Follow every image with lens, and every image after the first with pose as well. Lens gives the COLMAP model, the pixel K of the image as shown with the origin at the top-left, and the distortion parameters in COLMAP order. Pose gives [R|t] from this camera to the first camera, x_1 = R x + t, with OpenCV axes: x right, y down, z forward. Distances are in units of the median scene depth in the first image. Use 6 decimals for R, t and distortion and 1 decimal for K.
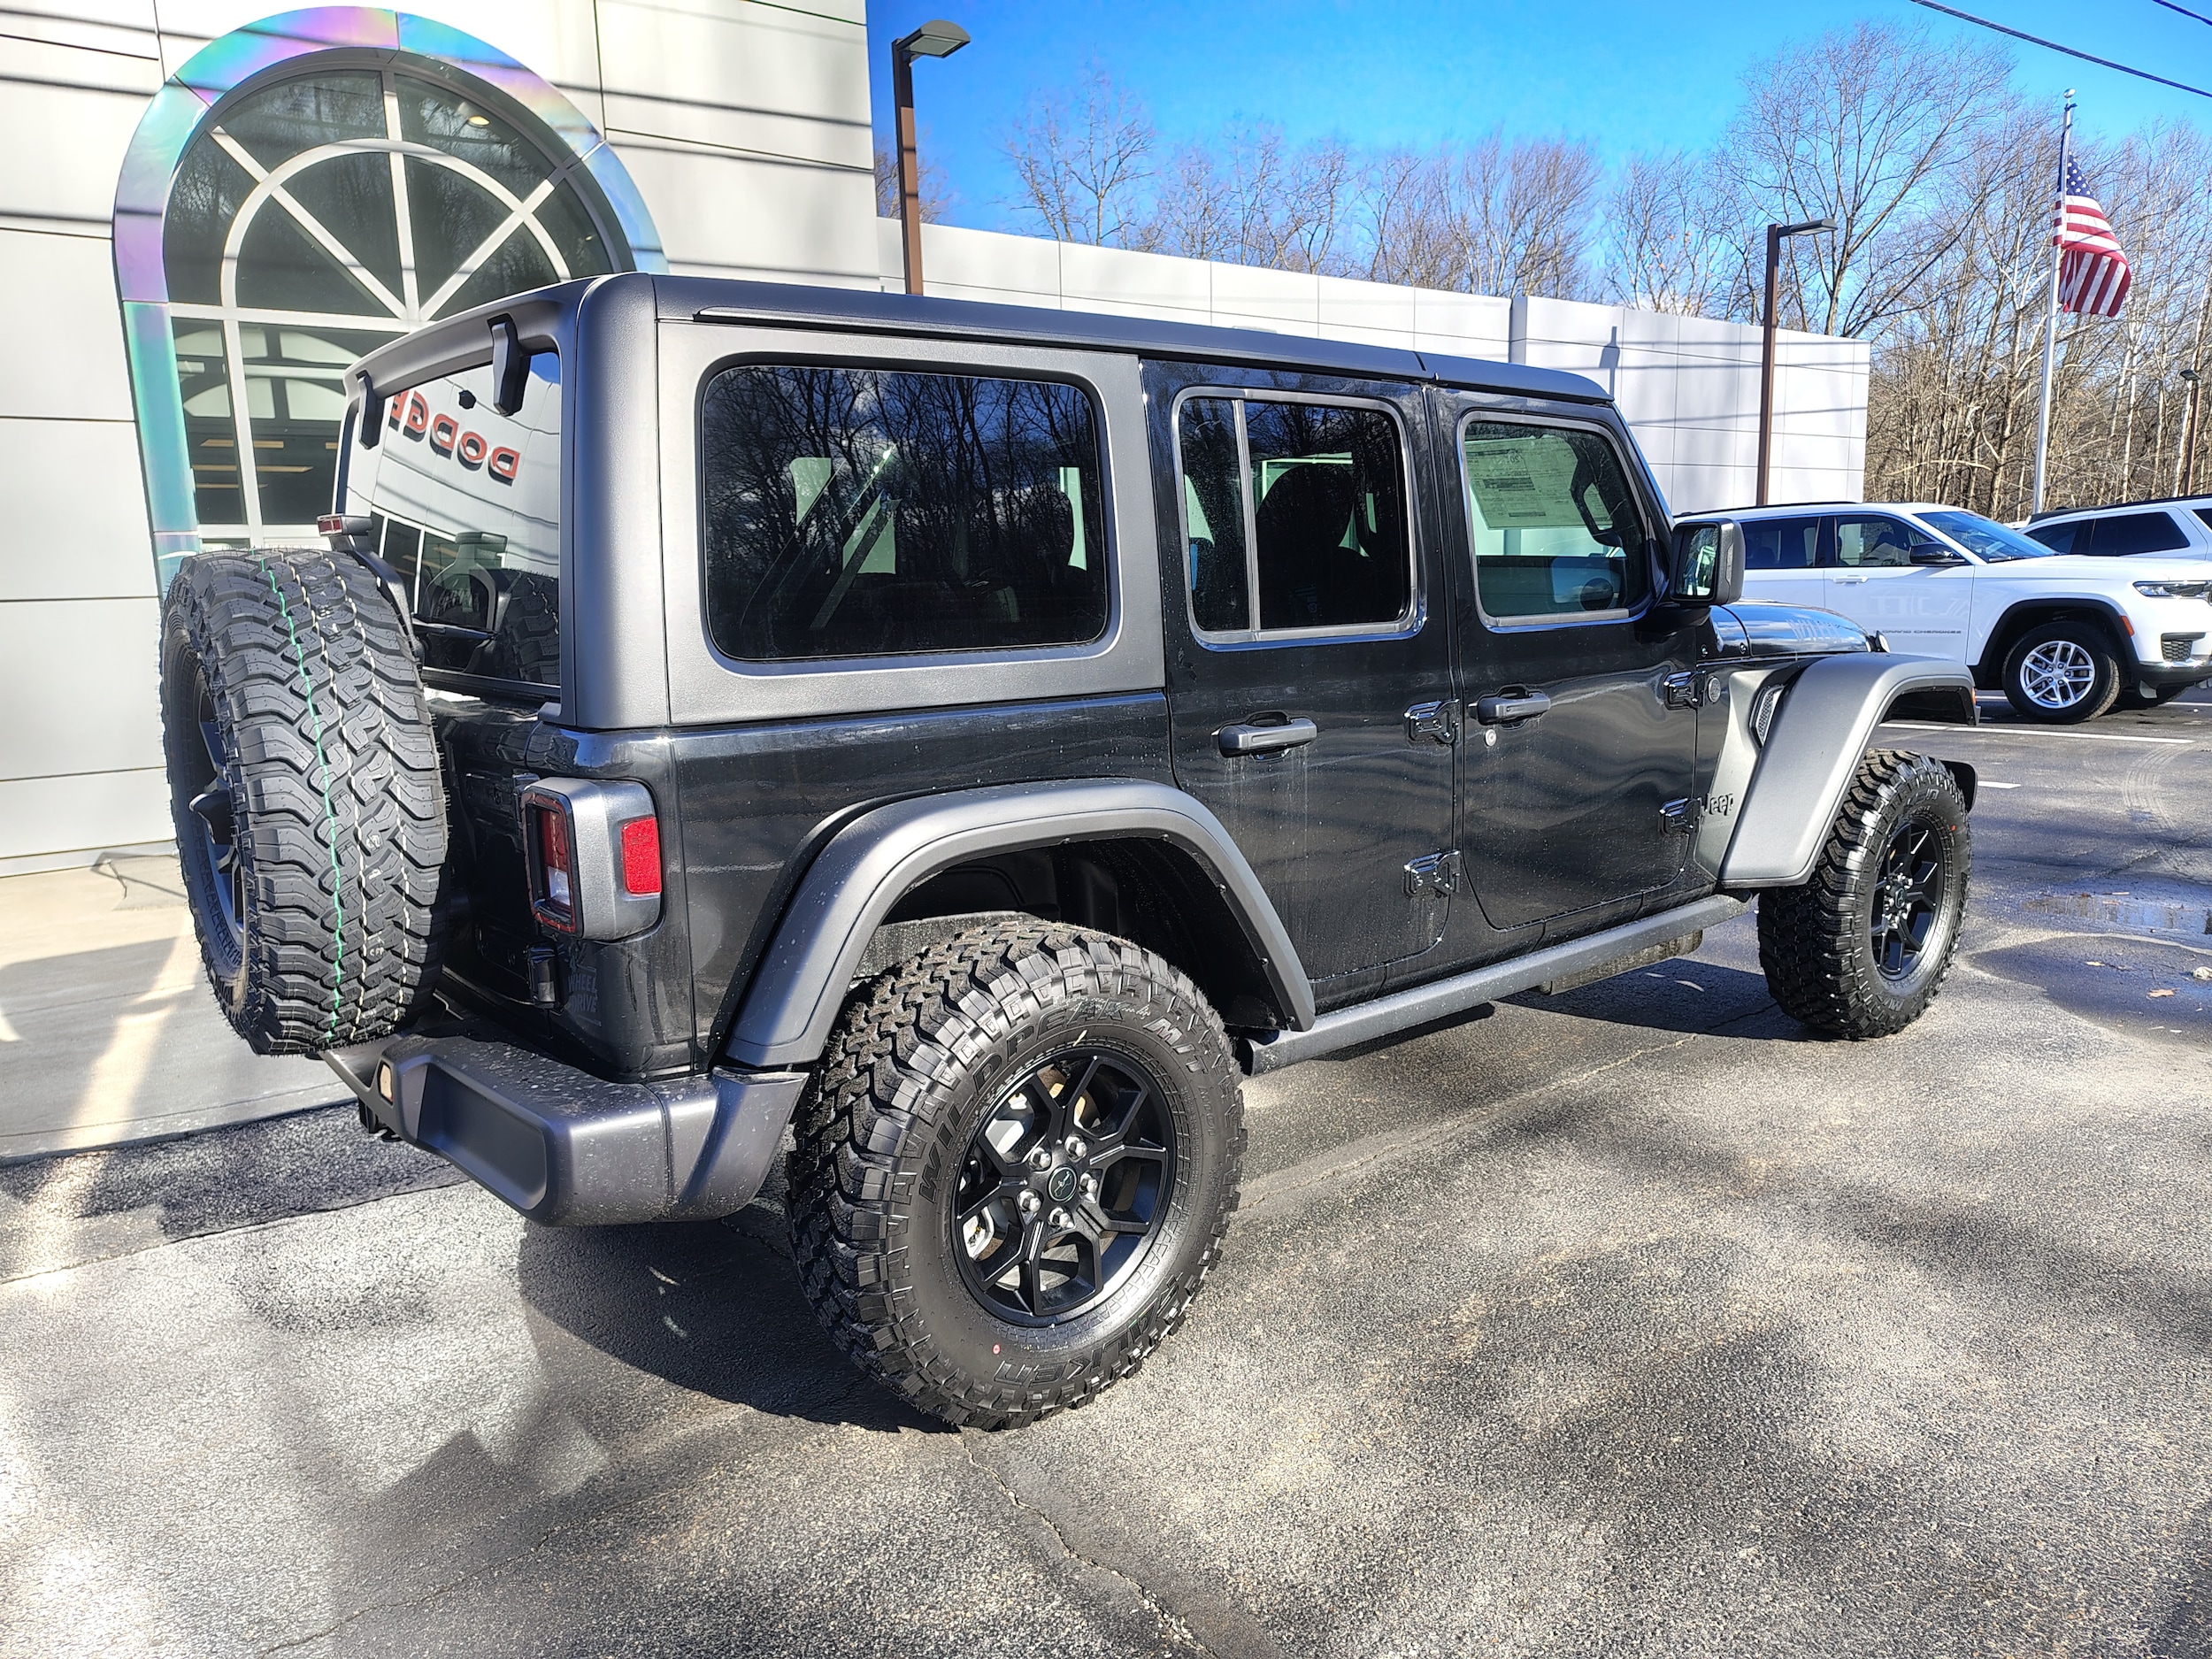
lens RADIAL K [[1505.8, 0, 1118.1], [0, 1505.8, 815.0], [0, 0, 1]] dist [0.014276, -0.006945]
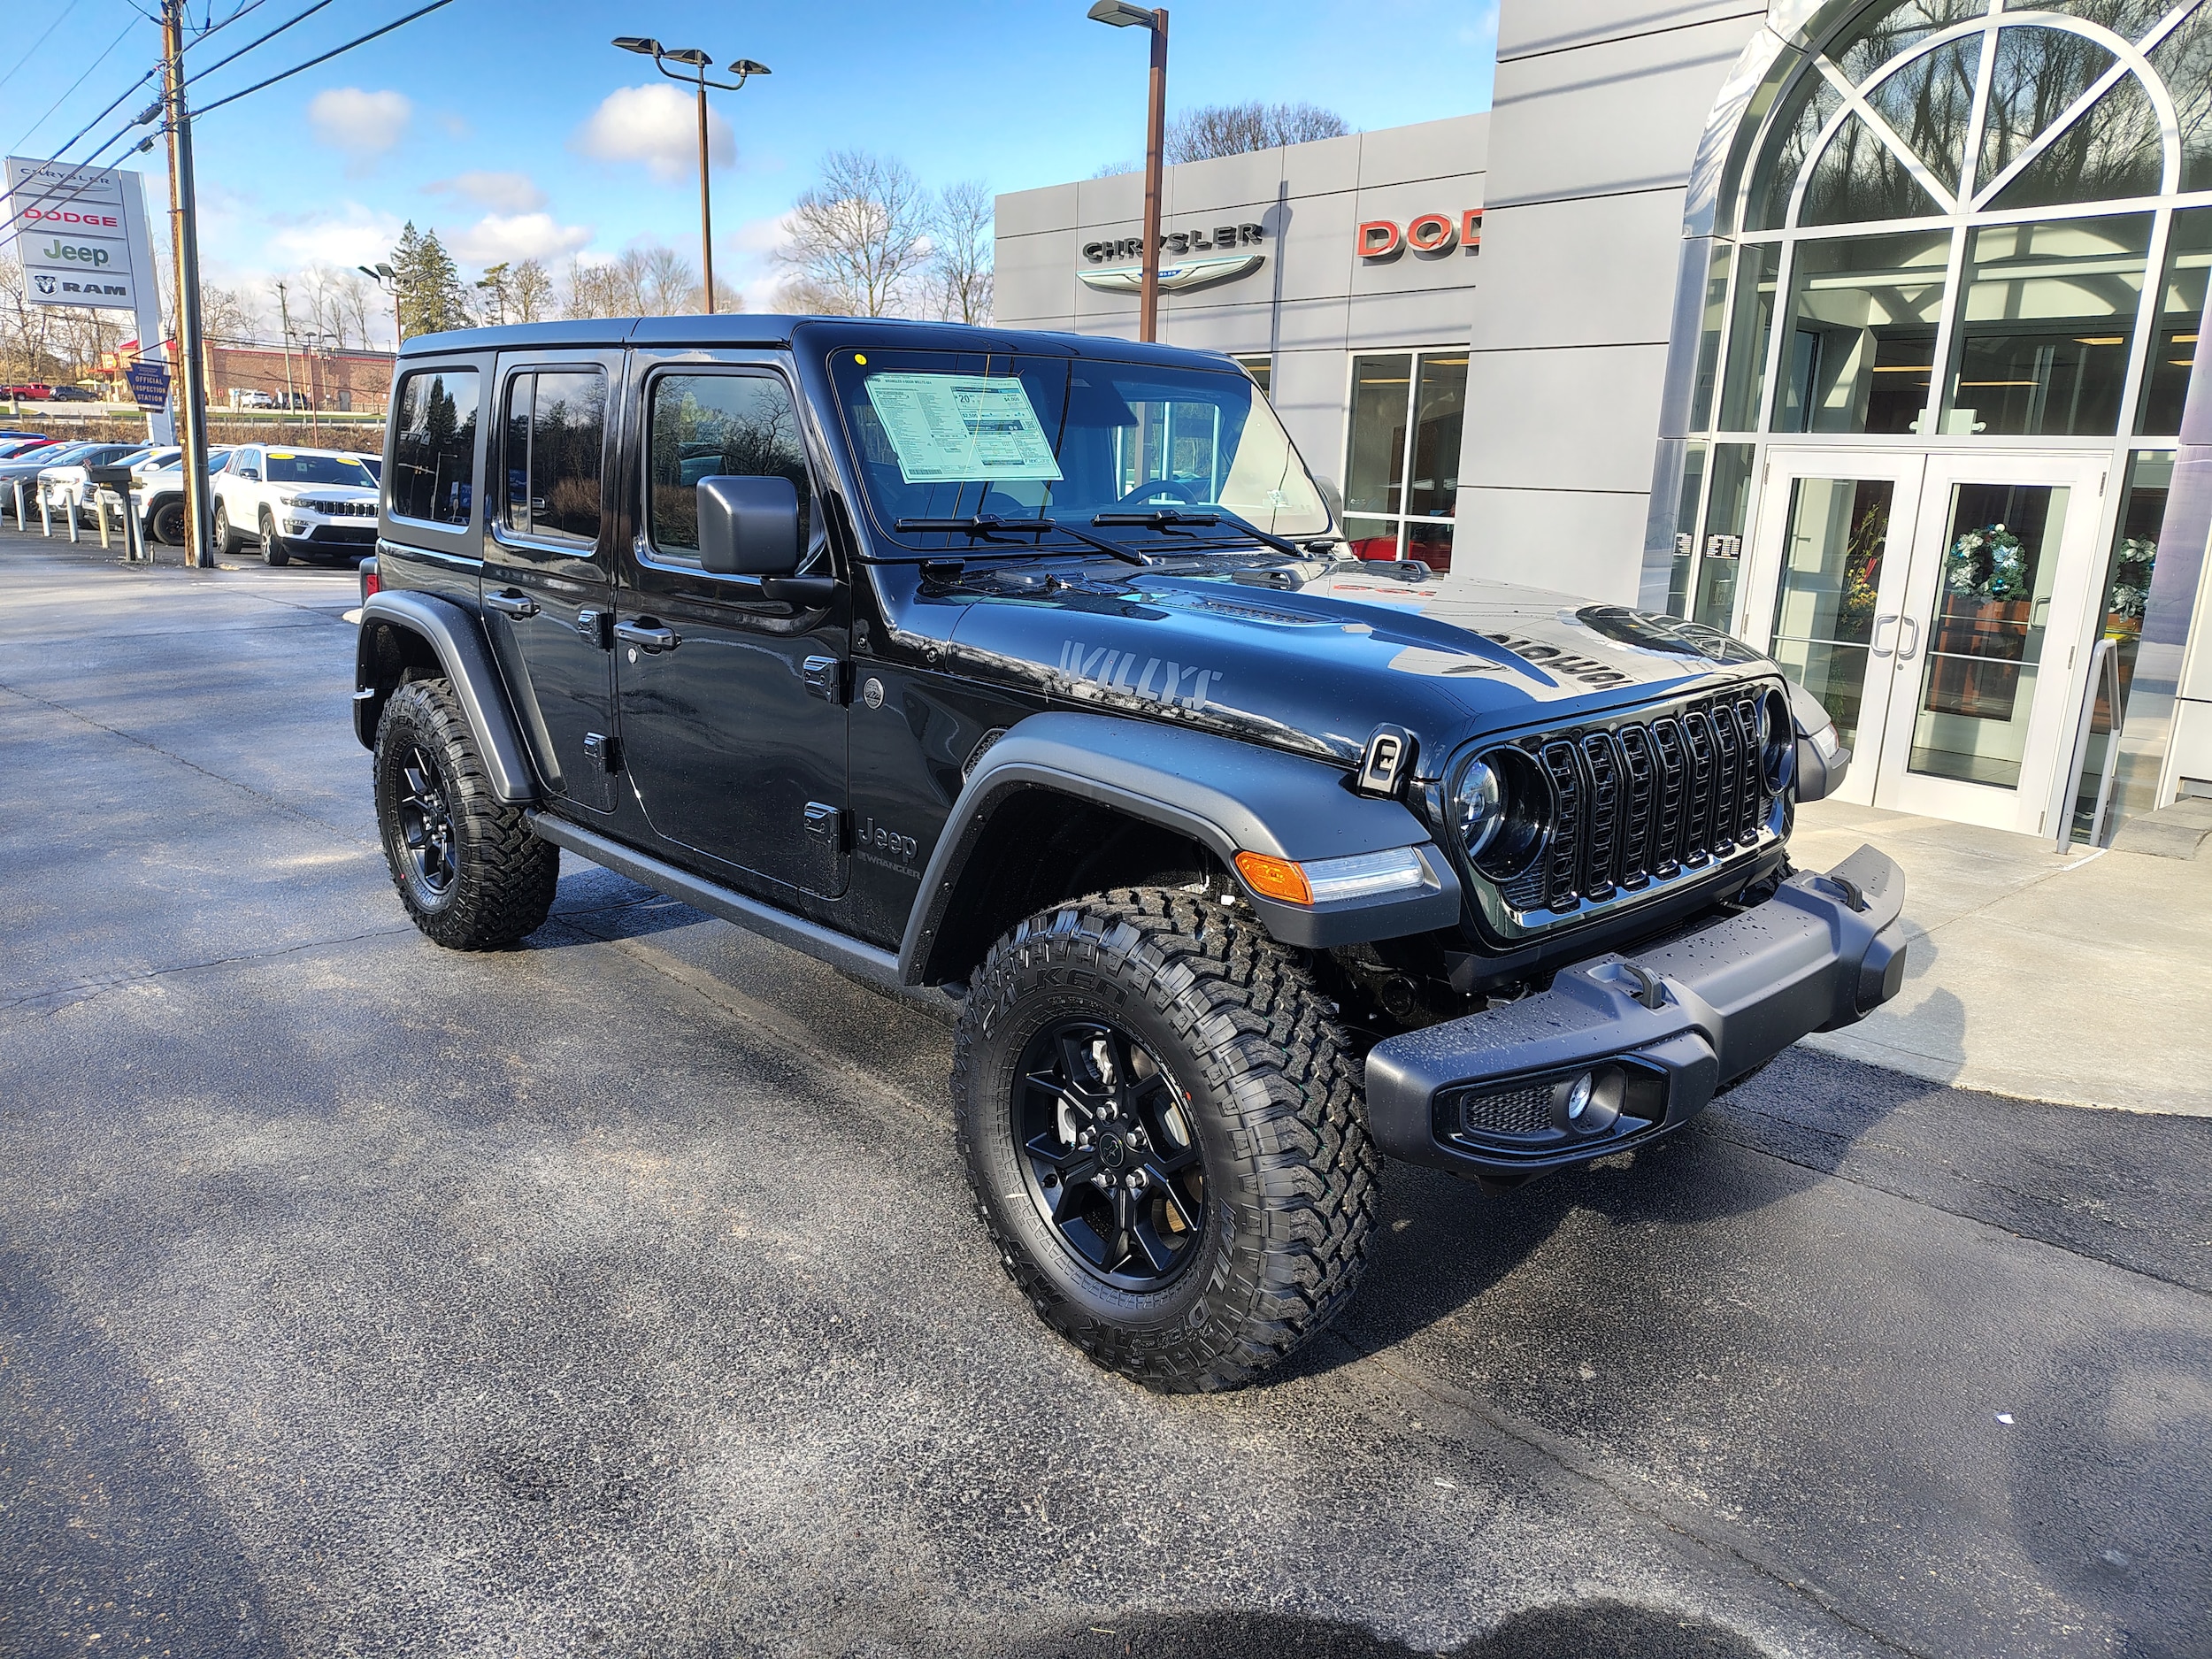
lens RADIAL K [[1505.8, 0, 1105.0], [0, 1505.8, 836.3], [0, 0, 1]] dist [0.014276, -0.006945]
pose [[0.084085, 0.274885, -0.957793, 0.505262], [-0.199017, 0.946464, 0.254162, -0.099959], [0.976382, 0.169246, 0.134290, 0.439260]]
